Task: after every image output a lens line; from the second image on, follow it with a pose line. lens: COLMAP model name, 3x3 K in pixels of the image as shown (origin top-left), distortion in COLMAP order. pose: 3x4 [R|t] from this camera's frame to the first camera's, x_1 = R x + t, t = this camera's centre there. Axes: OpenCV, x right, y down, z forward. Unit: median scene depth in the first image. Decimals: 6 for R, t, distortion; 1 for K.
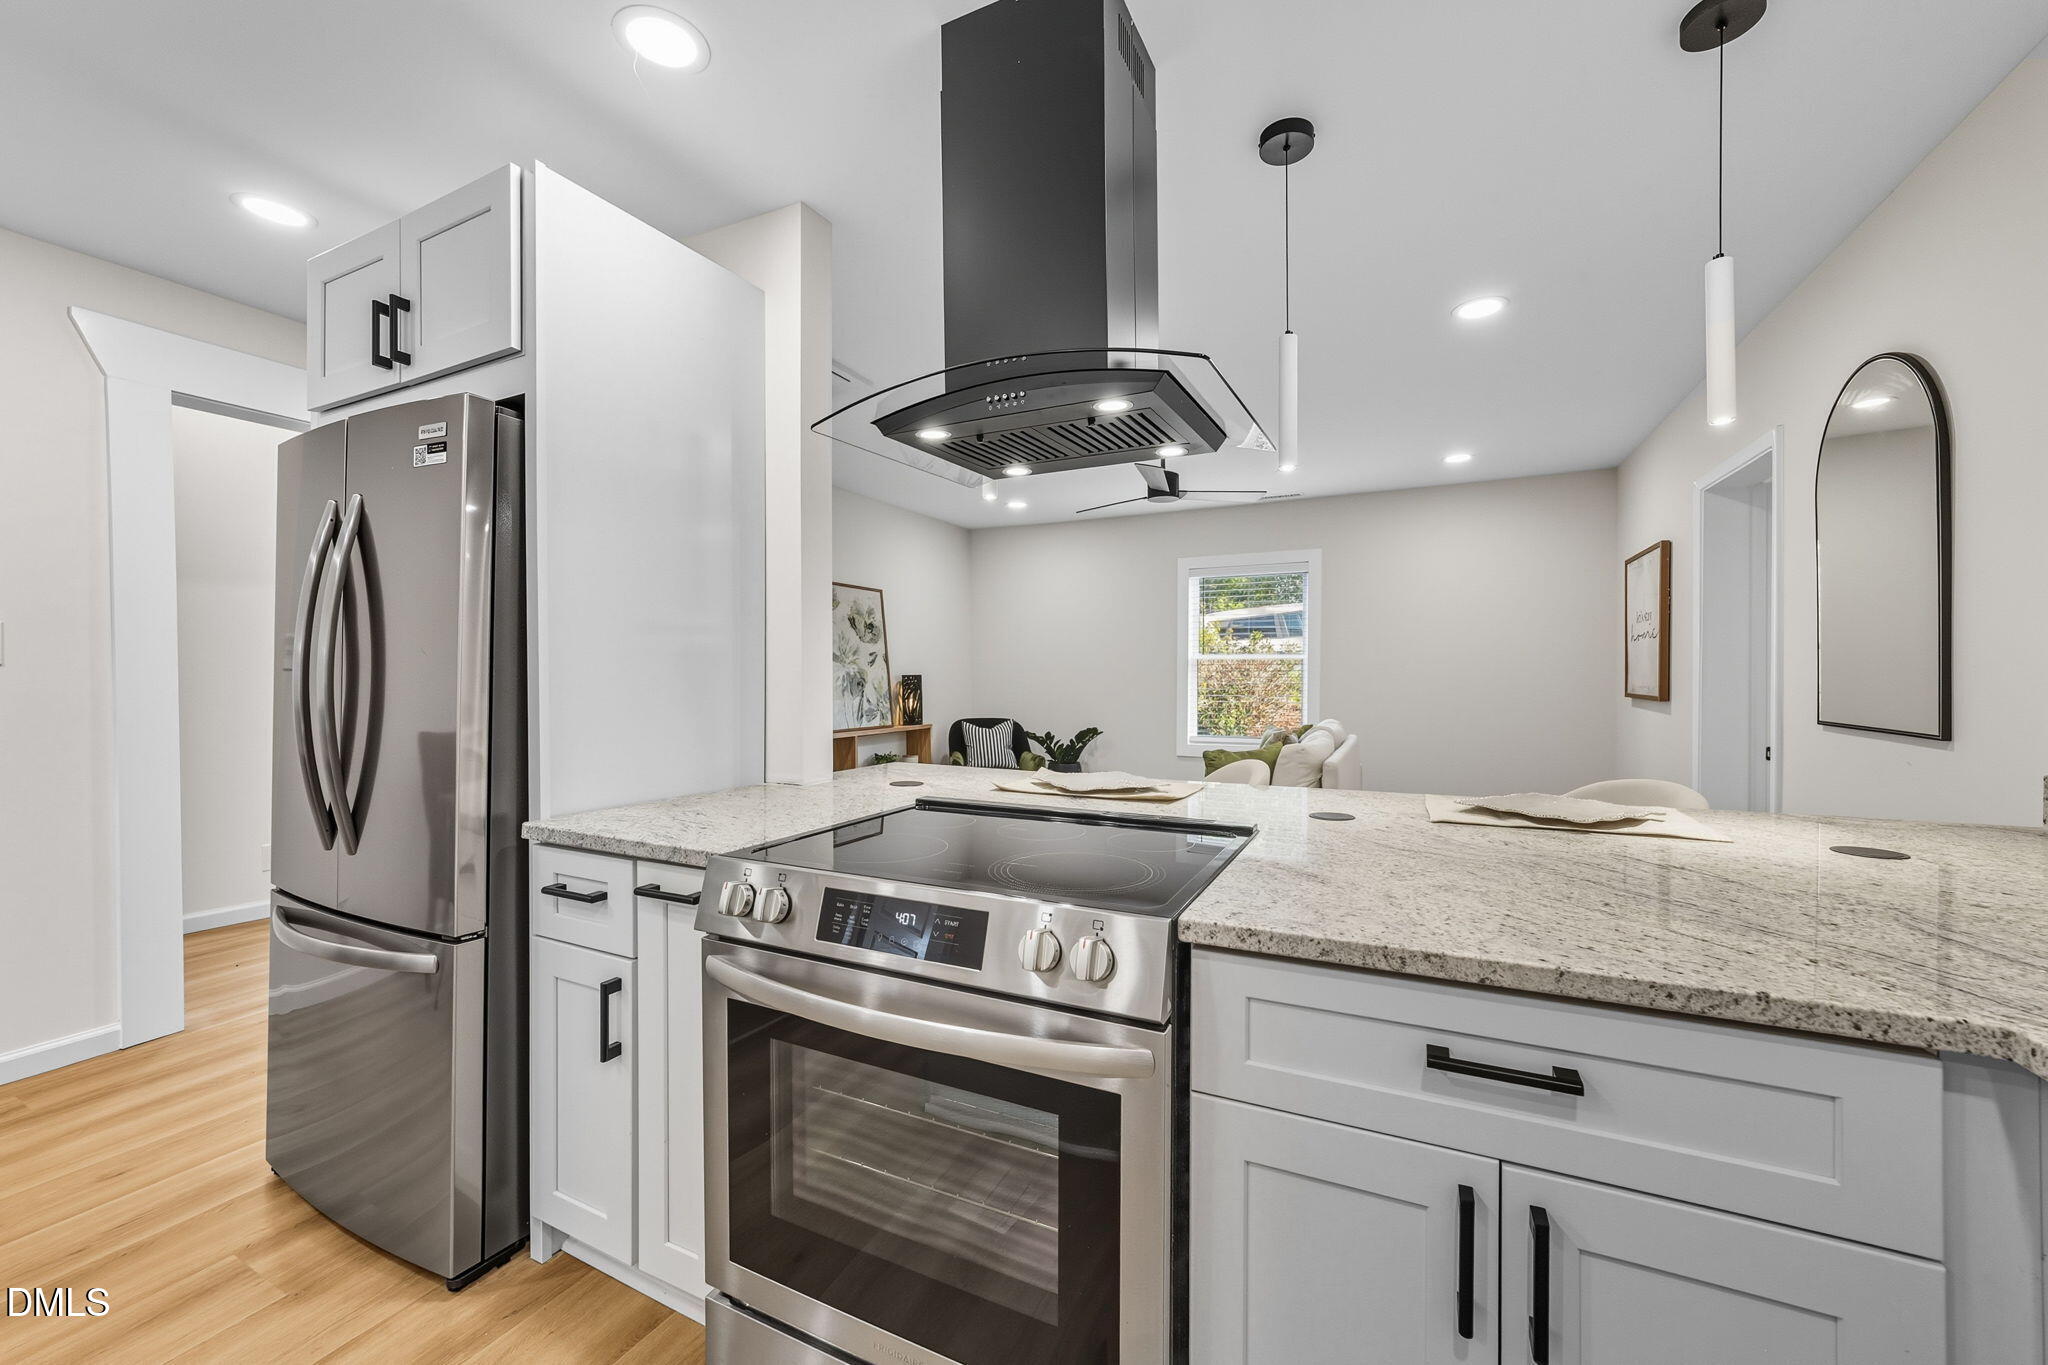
lens RADIAL K [[790.6, 0, 1024.6], [0, 790.6, 682.3], [0, 0, 1]] dist [-0.001591, 0.000724]
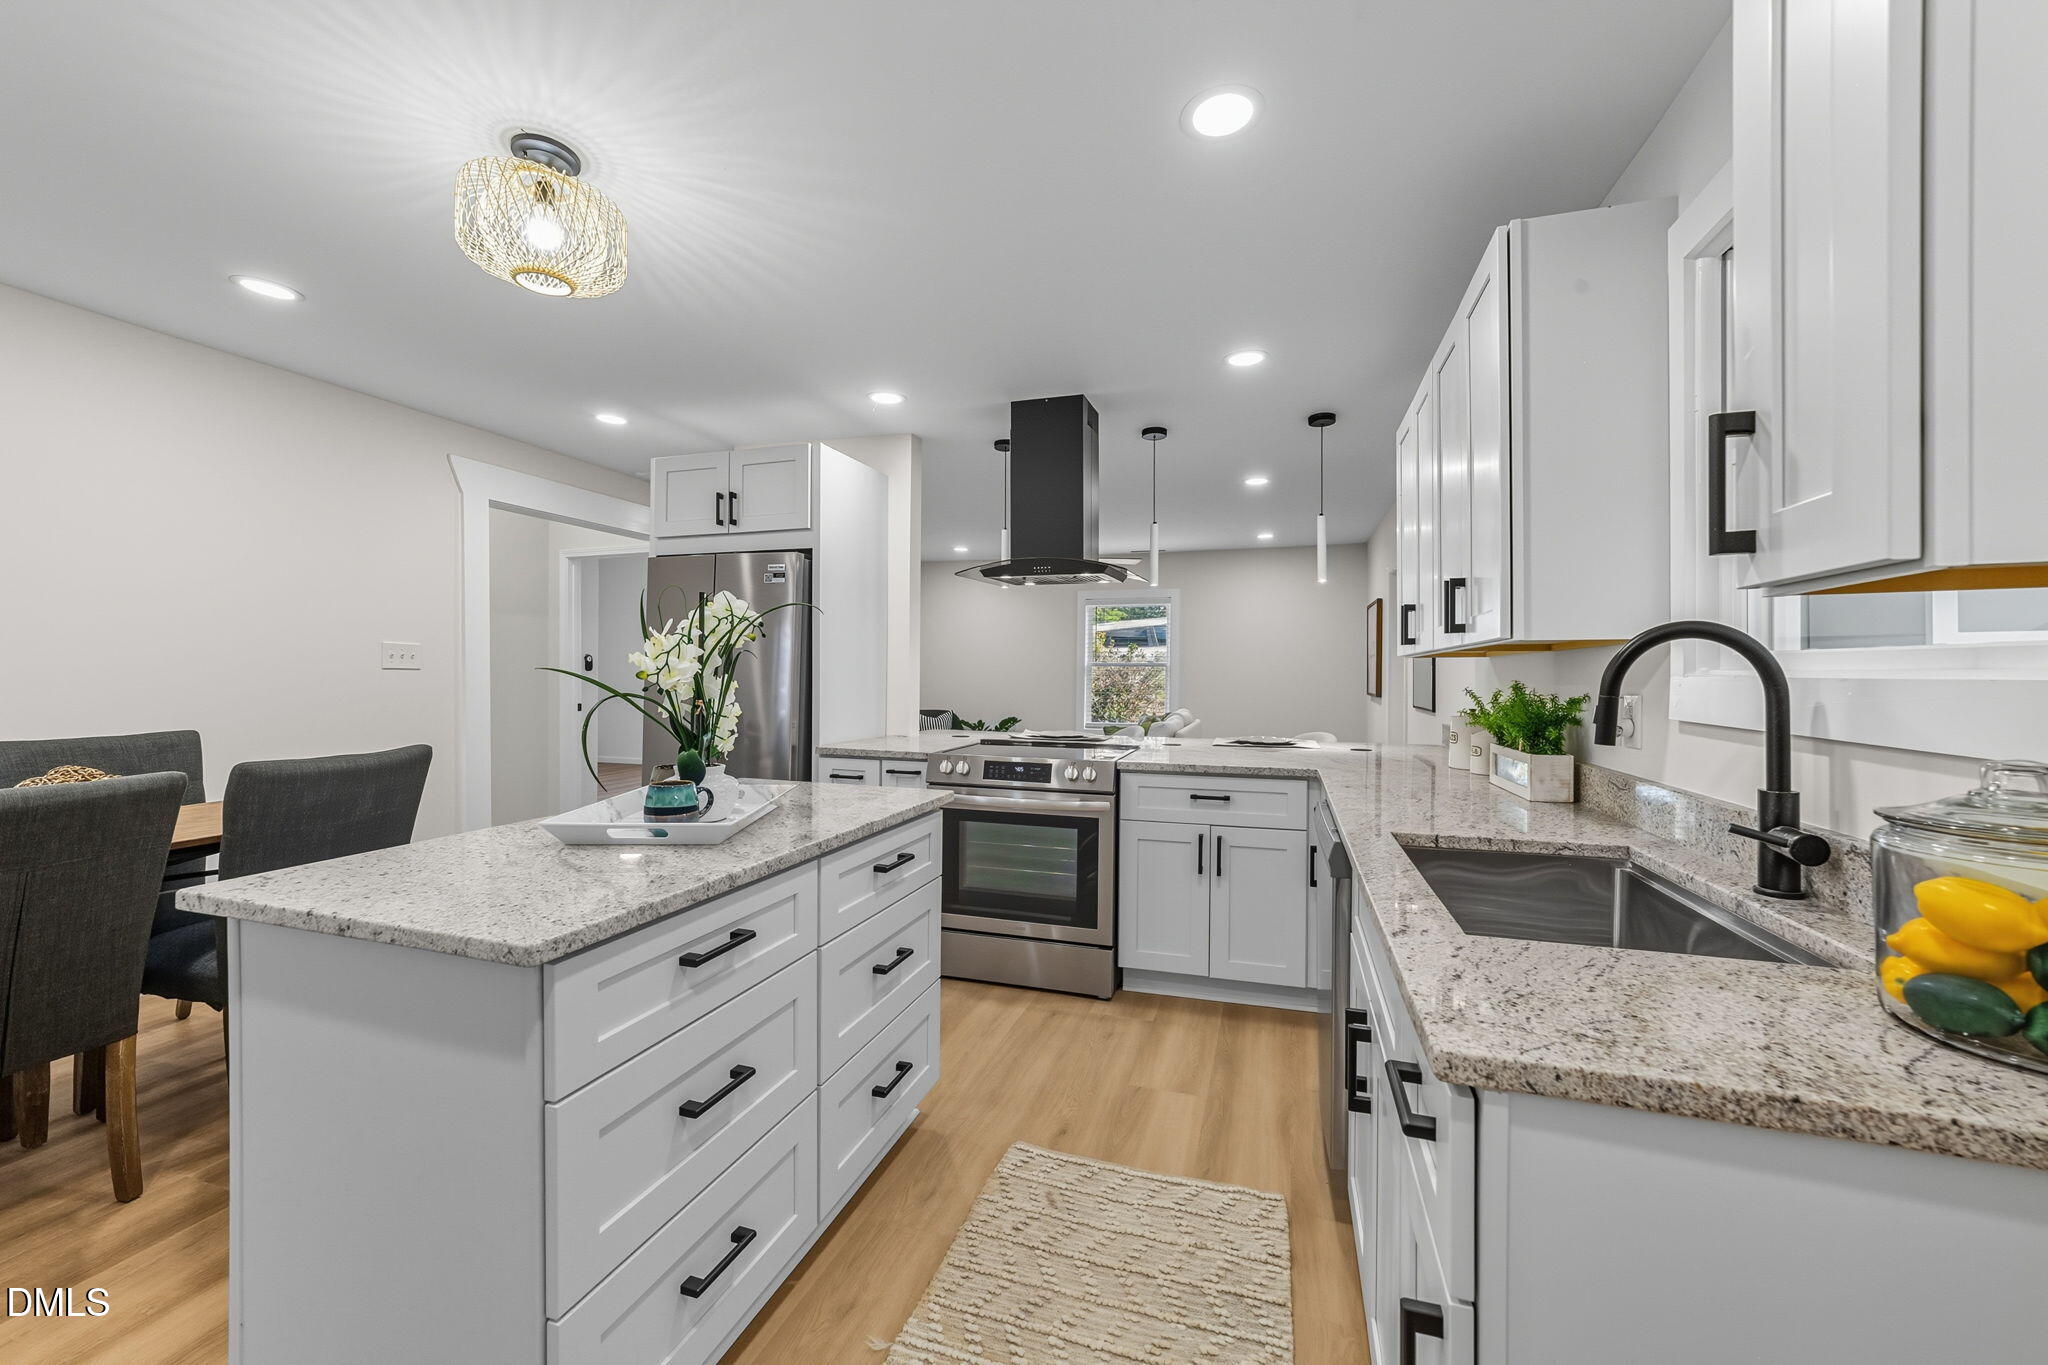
lens RADIAL K [[790.6, 0, 1023.6], [0, 790.6, 675.9], [0, 0, 1]] dist [-0.001591, 0.000724]
pose [[0.988494, 0.007990, 0.151047, -0.355734], [-0.007016, 0.999951, -0.006981, -0.006408], [-0.151096, 0.005841, 0.988502, -1.120700]]
